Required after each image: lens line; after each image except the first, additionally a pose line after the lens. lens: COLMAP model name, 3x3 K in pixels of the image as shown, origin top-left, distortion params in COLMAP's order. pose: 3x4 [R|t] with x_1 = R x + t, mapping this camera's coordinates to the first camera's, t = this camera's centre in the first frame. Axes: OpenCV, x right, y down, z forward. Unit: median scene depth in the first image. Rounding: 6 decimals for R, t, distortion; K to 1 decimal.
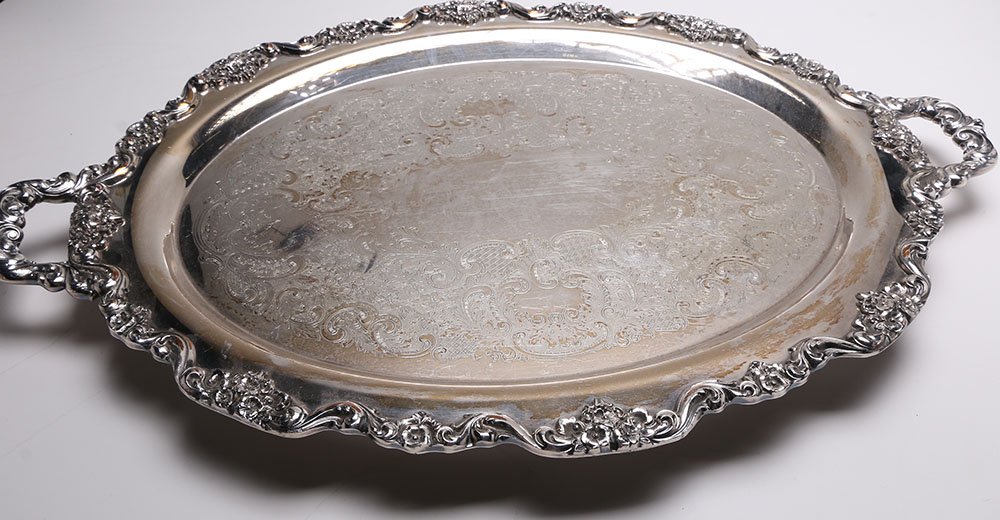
lens RADIAL K [[1026.6, 0, 500.3], [0, 1026.6, 259.0], [0, 0, 1]] dist [0.005228, 0.000000]
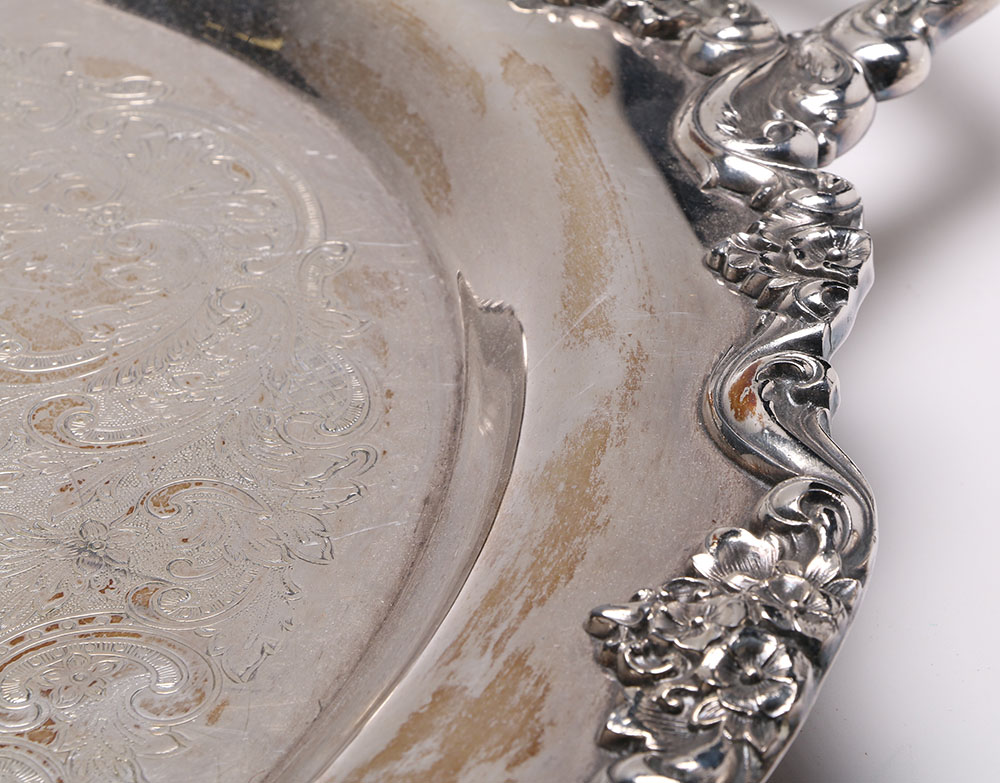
lens RADIAL K [[5405.4, 0, 500.2], [0, 5405.4, 391.6], [0, 0, 1]] dist [0.818028, 0.000000]
pose [[0.918566, -0.266047, 0.292327, -0.013960], [0.294762, 0.953799, -0.058163, 0.044248], [-0.263347, 0.139594, 0.954548, -0.150482]]
